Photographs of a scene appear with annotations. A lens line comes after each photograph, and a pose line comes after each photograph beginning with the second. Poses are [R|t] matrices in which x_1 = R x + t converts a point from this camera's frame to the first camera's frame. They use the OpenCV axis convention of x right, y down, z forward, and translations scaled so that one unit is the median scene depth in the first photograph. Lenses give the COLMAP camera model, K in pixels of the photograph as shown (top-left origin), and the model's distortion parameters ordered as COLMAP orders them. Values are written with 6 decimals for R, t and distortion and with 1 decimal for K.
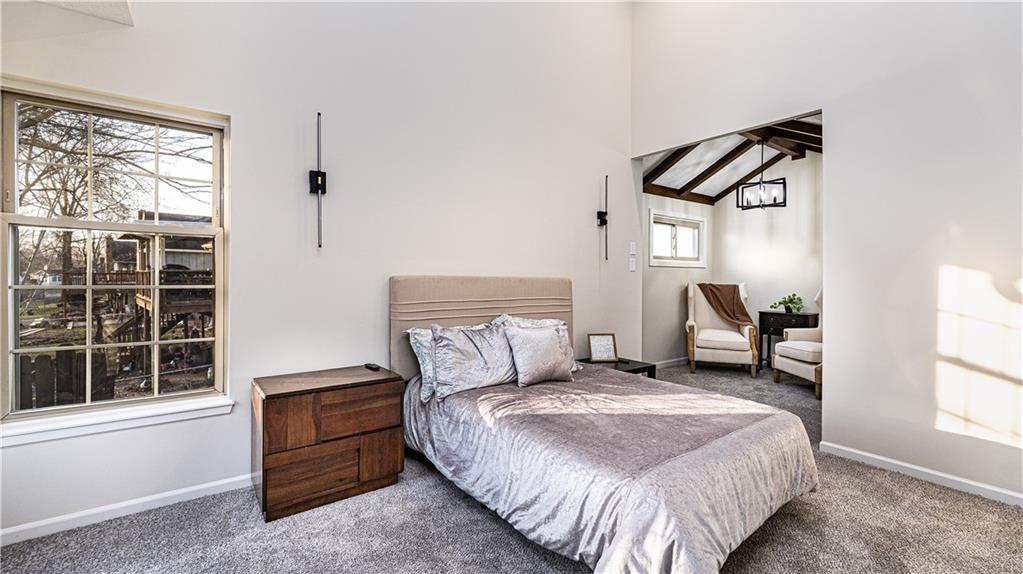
lens RADIAL K [[421.7, 0, 512.0], [0, 421.7, 279.2], [0, 0, 1]] dist [-0.001545, -0.001016]
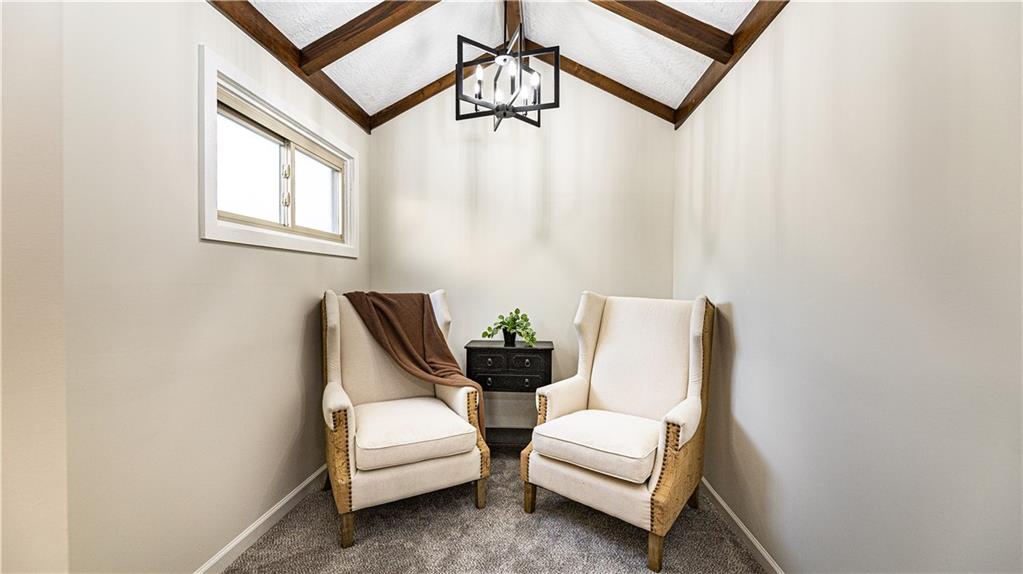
lens RADIAL K [[421.7, 0, 510.8], [0, 421.7, 287.8], [0, 0, 1]] dist [-0.001545, -0.001016]
pose [[0.653861, -0.014201, 0.756482, 0.237068], [0.000543, 0.999832, 0.018301, -0.002670], [-0.756615, -0.011556, 0.653759, 0.623341]]
